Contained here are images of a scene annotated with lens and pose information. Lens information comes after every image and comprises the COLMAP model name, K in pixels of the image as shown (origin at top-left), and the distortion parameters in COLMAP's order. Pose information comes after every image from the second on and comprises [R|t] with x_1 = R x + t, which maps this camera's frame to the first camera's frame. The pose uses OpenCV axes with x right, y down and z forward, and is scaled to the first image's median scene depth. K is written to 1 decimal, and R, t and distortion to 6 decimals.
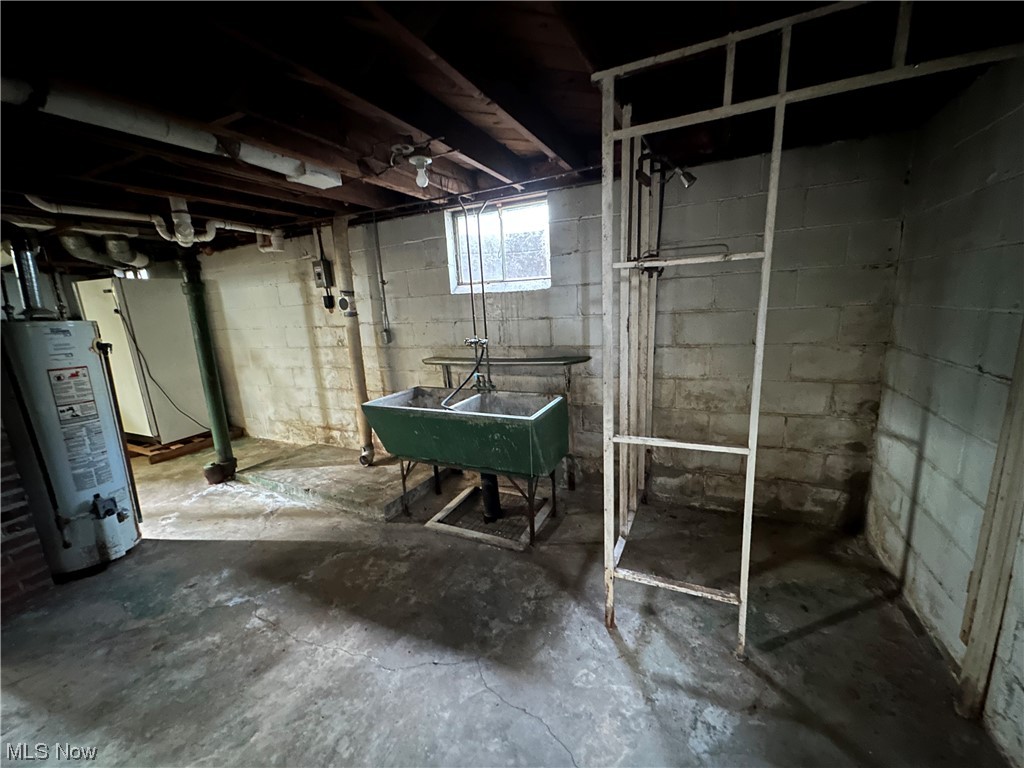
lens RADIAL K [[405.4, 0, 511.2], [0, 405.4, 383.3], [0, 0, 1]] dist [0.001813, 0.000455]
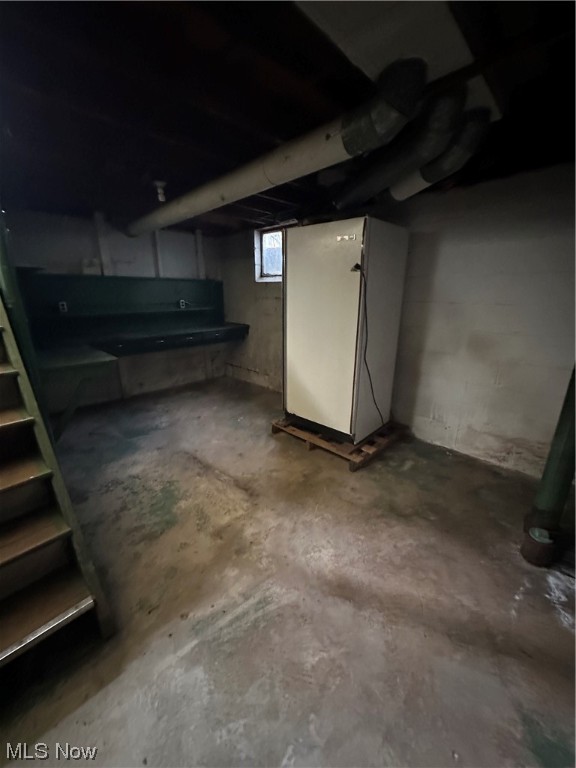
lens RADIAL K [[304.1, 0, 287.4], [0, 304.1, 383.9], [0, 0, 1]] dist [0.001813, 0.000455]
pose [[0.948565, 0.141553, -0.283174, -0.810947], [-0.112457, 0.986795, 0.116574, -0.020738], [0.295936, -0.078734, 0.951957, 0.392047]]
